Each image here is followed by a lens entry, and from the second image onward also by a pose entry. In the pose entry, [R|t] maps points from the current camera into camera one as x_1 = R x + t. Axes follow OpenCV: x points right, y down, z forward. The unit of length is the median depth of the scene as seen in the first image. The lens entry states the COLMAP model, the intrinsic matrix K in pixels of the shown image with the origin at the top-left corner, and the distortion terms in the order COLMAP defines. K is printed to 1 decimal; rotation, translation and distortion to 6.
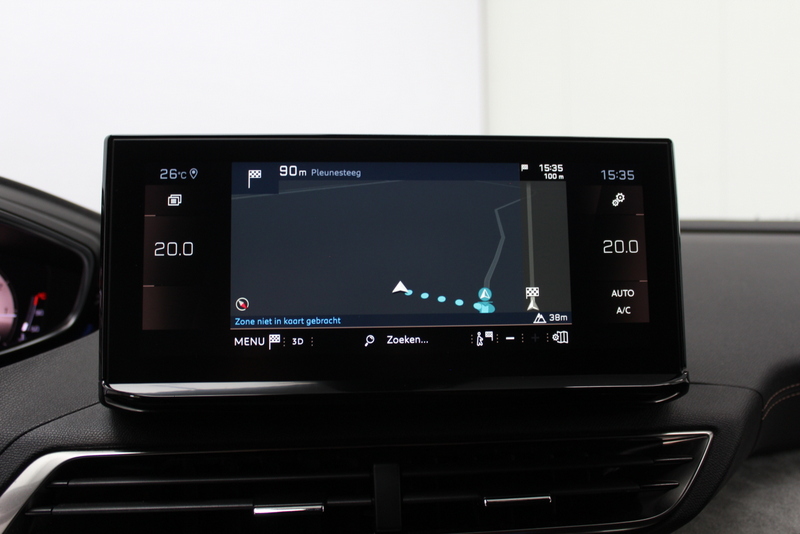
lens RADIAL K [[777.3, 0, 400.0], [0, 777.3, 267.0], [0, 0, 1]] dist [-0.123306, 0.107497]
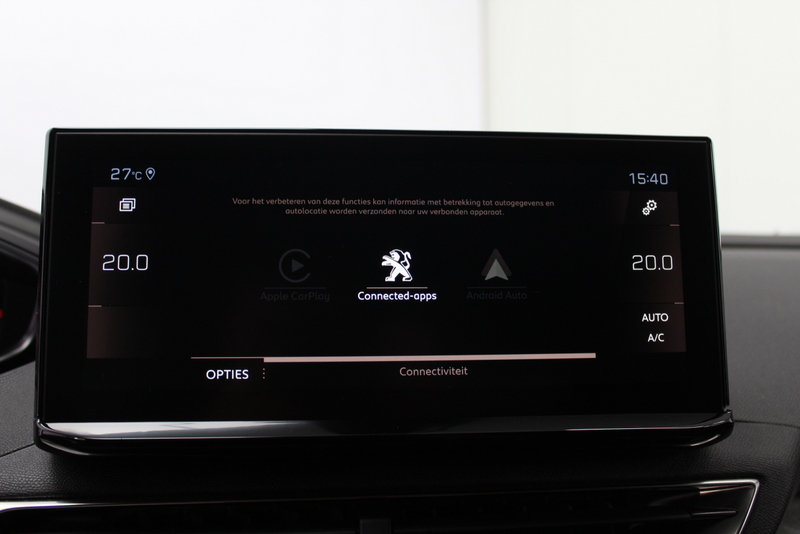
lens RADIAL K [[777.3, 0, 400.0], [0, 777.3, 267.0], [0, 0, 1]] dist [-0.123306, 0.107497]
pose [[0.999984, 0.005586, 0.000267, 0.007012], [-0.005580, 0.999810, -0.018697, -0.004204], [-0.000371, 0.018696, 0.999825, 0.149687]]
